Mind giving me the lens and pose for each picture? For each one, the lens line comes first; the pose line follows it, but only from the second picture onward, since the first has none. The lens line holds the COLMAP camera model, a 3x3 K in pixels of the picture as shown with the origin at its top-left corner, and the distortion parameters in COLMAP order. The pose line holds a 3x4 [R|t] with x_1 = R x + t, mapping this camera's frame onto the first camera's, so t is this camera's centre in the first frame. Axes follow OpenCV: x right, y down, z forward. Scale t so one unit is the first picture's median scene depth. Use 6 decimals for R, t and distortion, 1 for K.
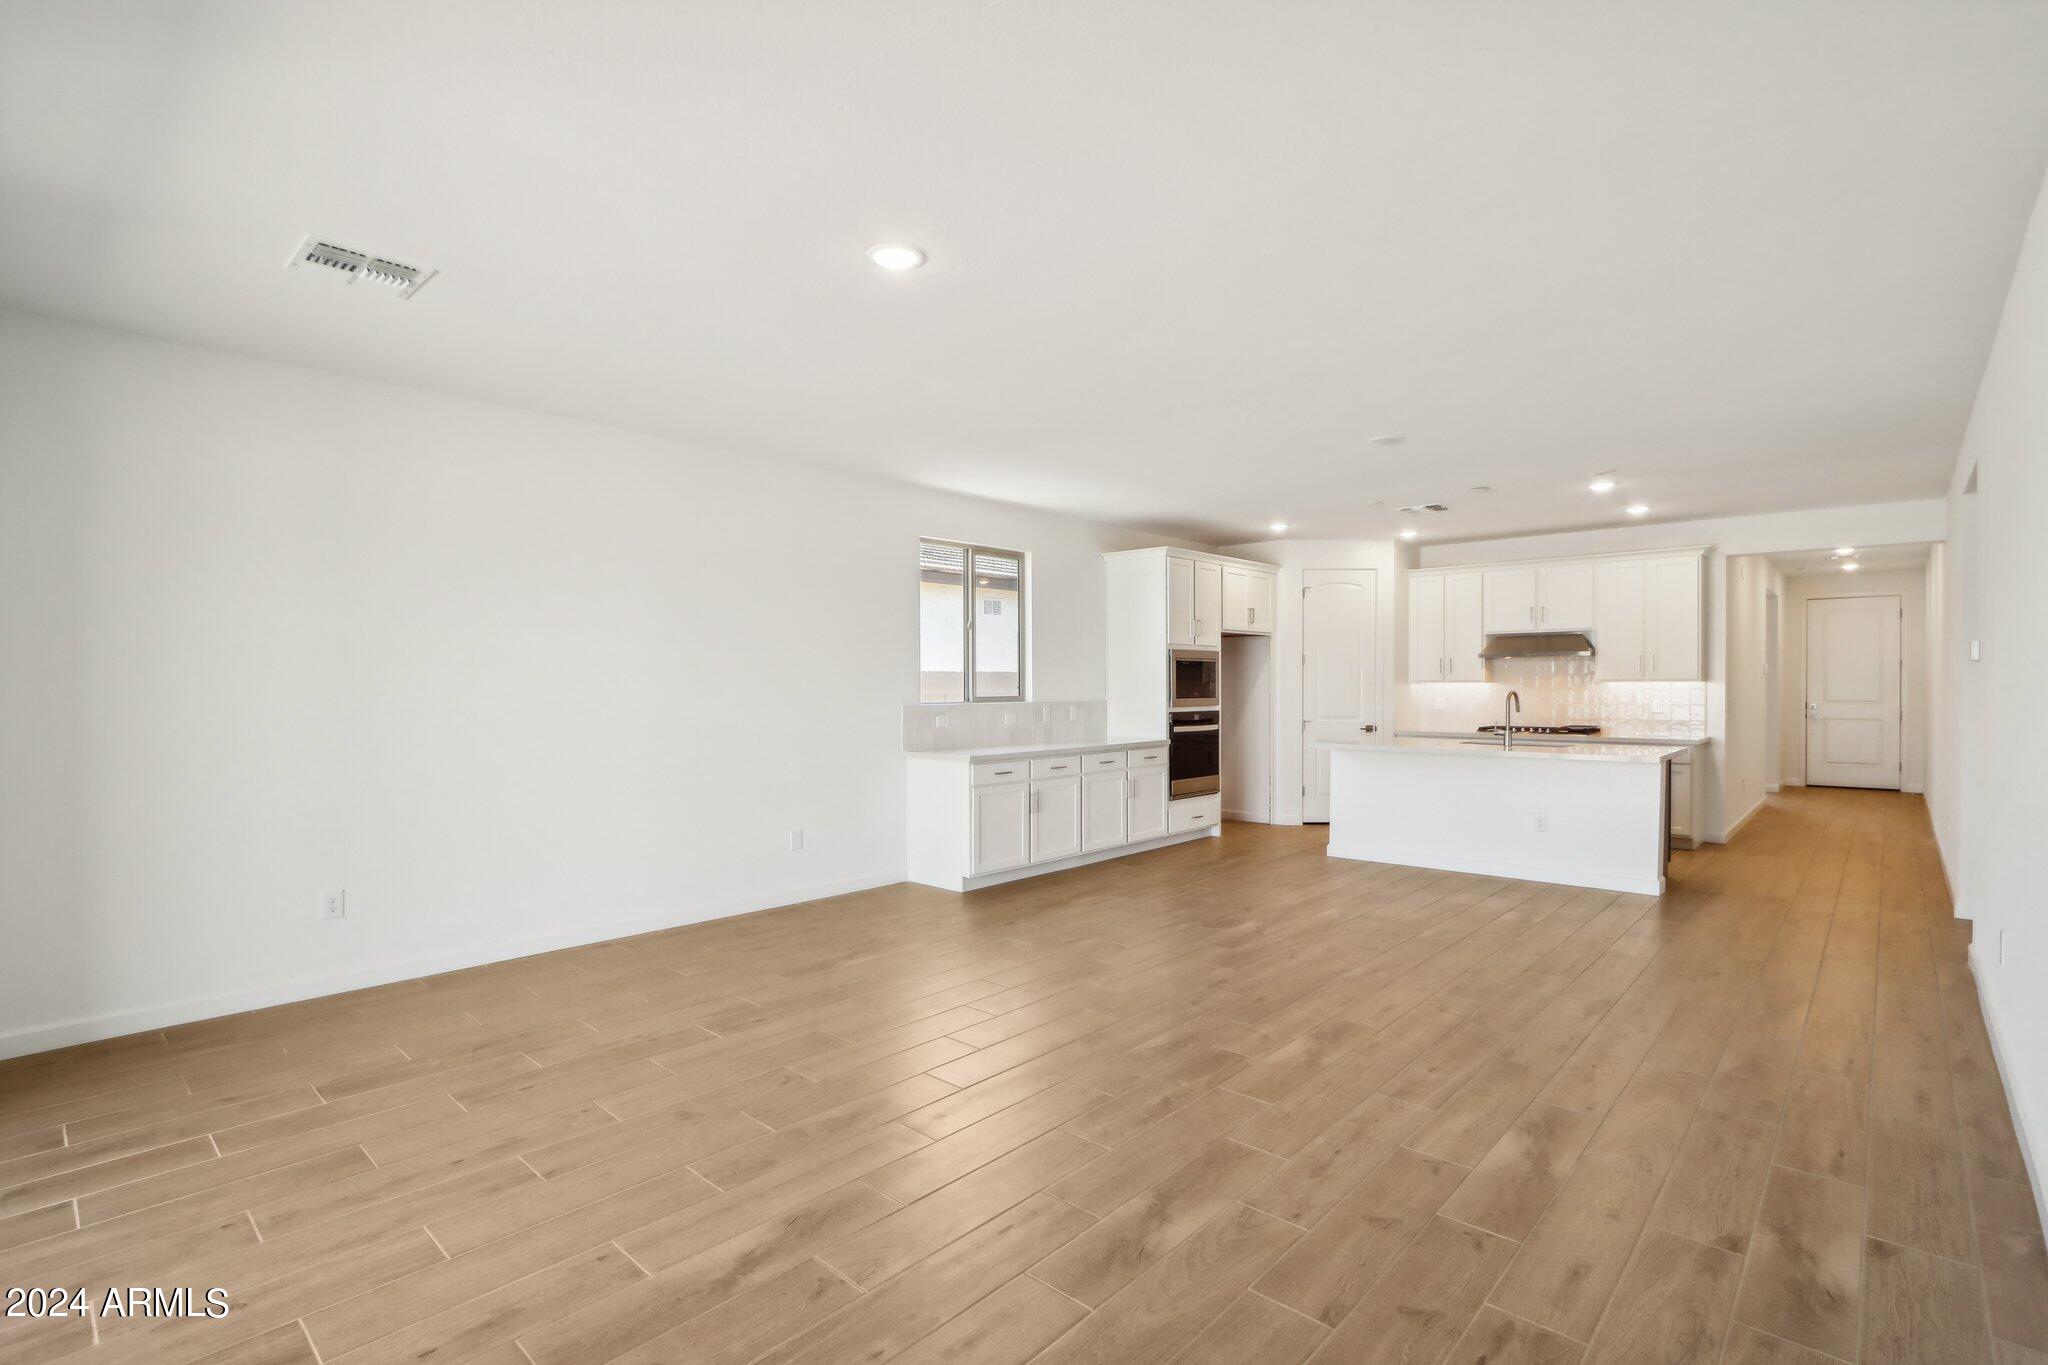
lens RADIAL K [[958.1, 0, 990.7], [0, 958.1, 696.8], [0, 0, 1]] dist [-0.016728, -0.000201]
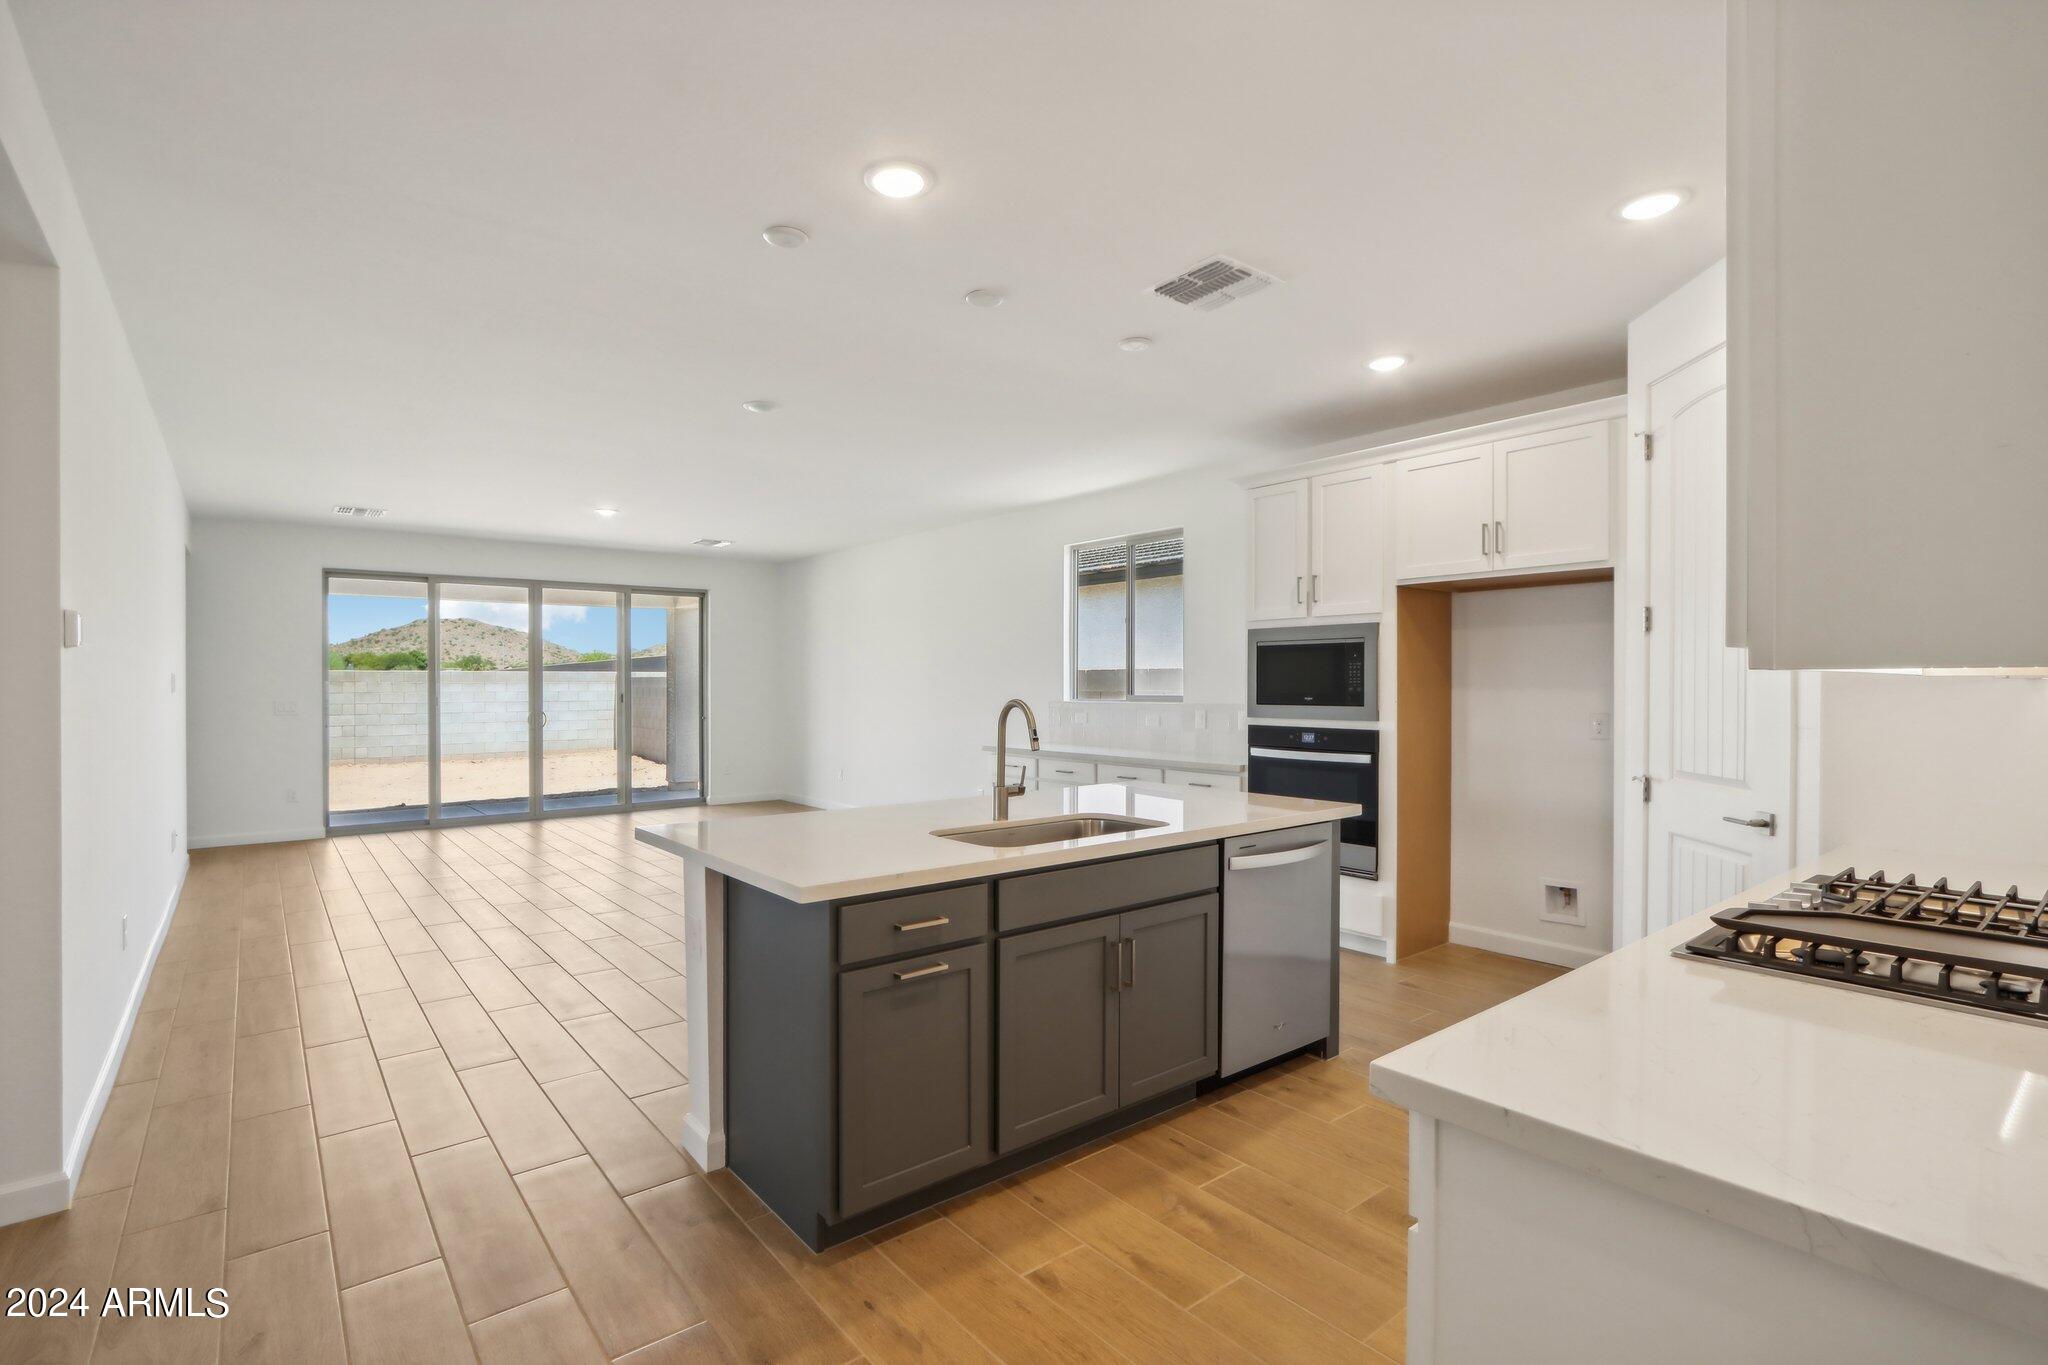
lens RADIAL K [[953.5, 0, 985.2], [0, 953.5, 667.0], [0, 0, 1]] dist [-0.001039, -0.009887]
pose [[-0.145622, -0.012037, -0.989267, 0.858164], [-0.009999, 0.999893, -0.010695, -0.014604], [0.989290, 0.008334, -0.145727, 0.907813]]
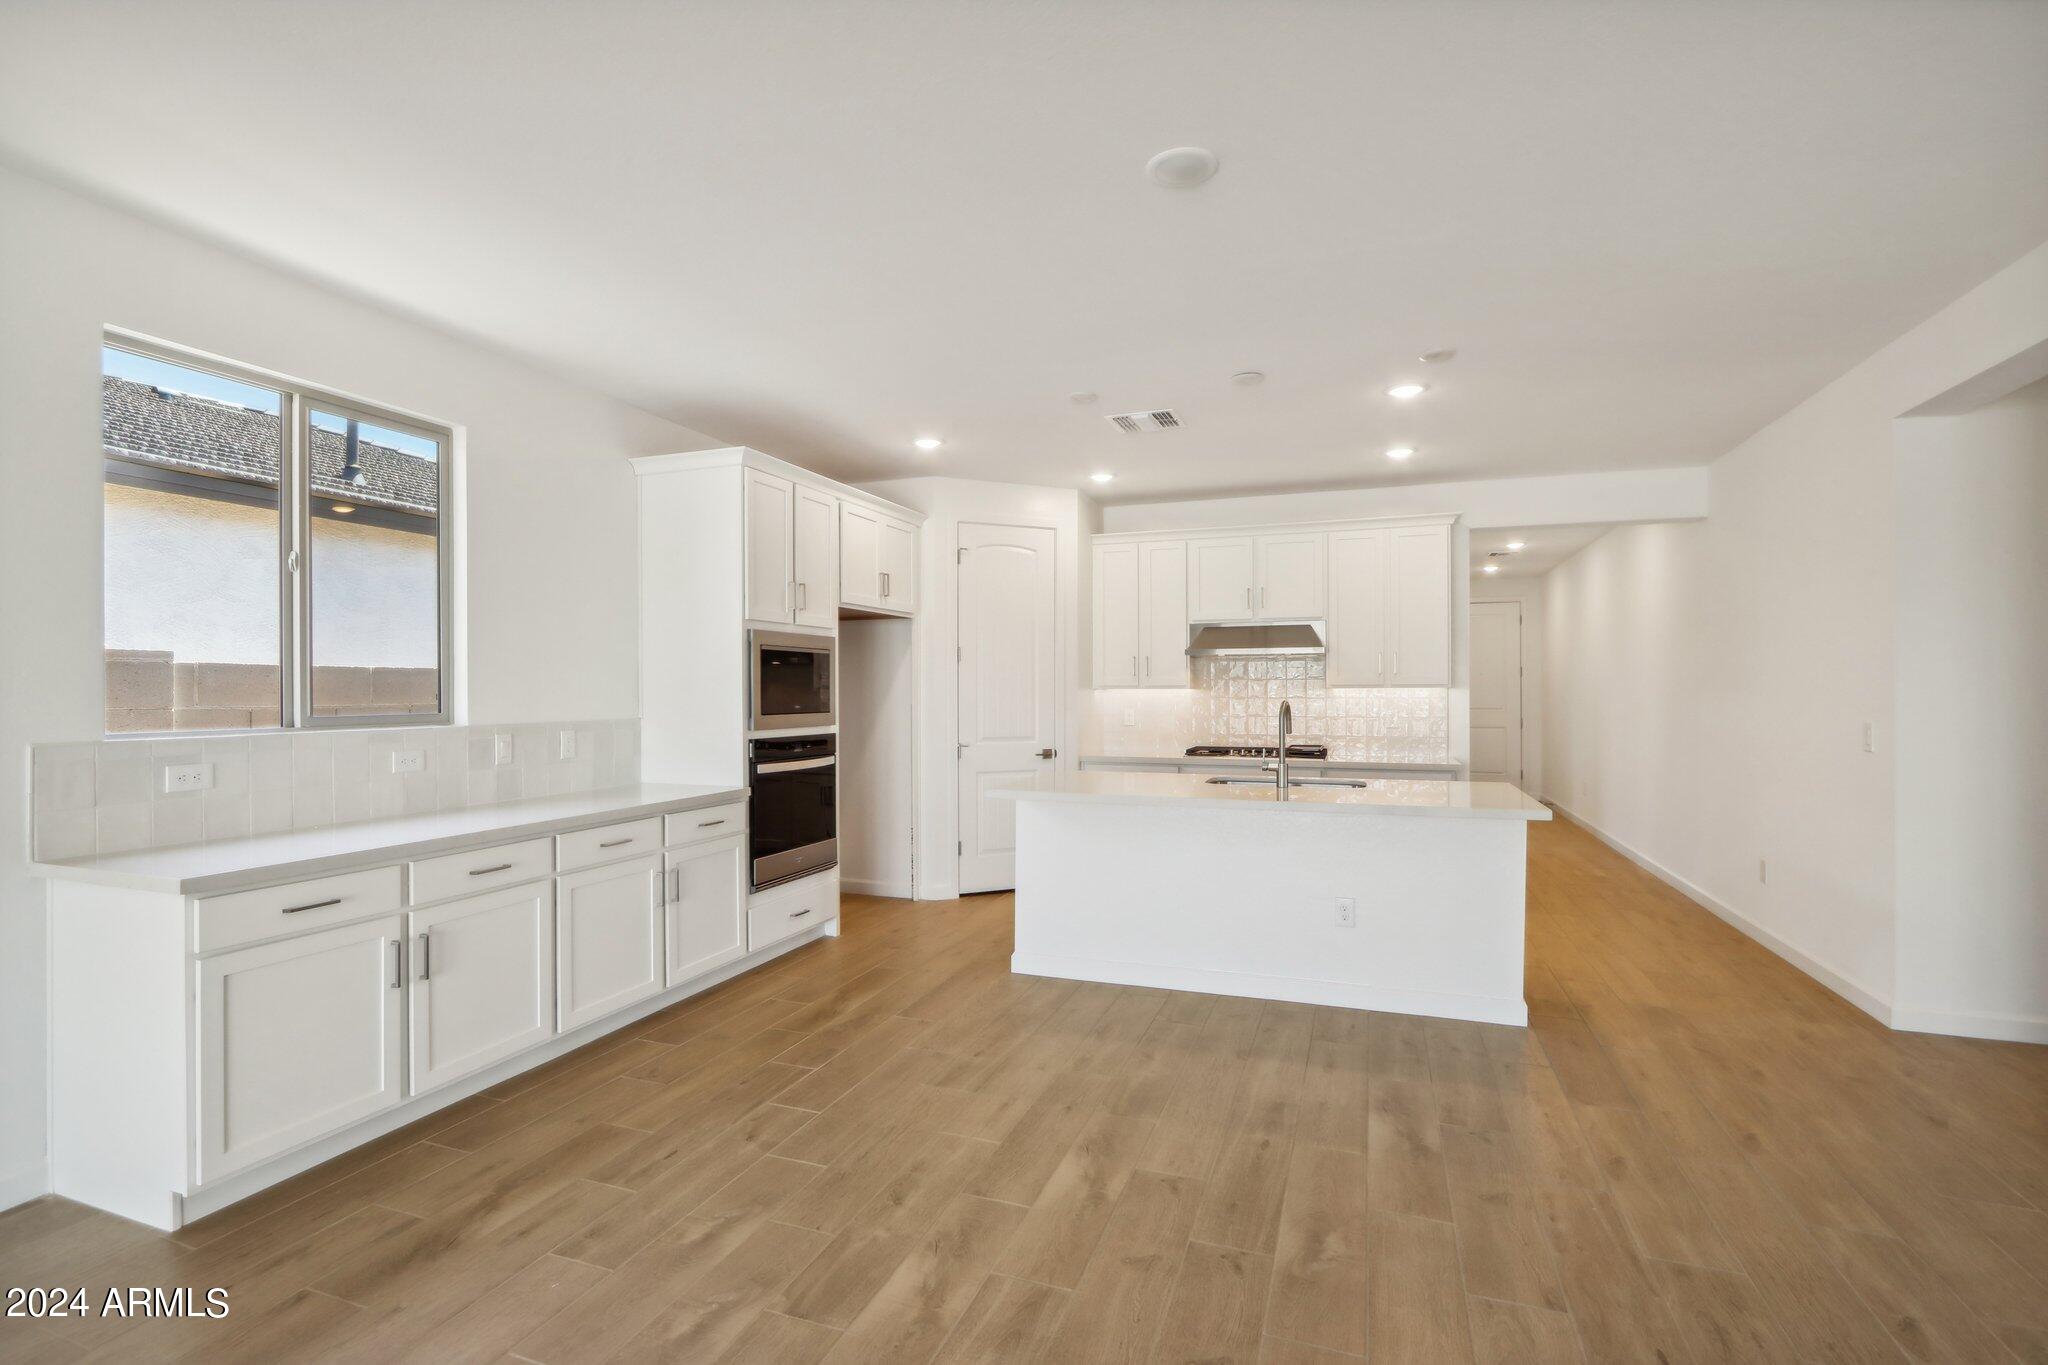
lens RADIAL K [[959.5, 0, 996.9], [0, 959.5, 701.8], [0, 0, 1]] dist [-0.004288, -0.000219]
pose [[0.922704, -0.003196, 0.385495, 0.101929], [0.004150, 0.999990, -0.001642, -0.004622], [-0.385486, 0.003114, 0.922708, 0.412145]]
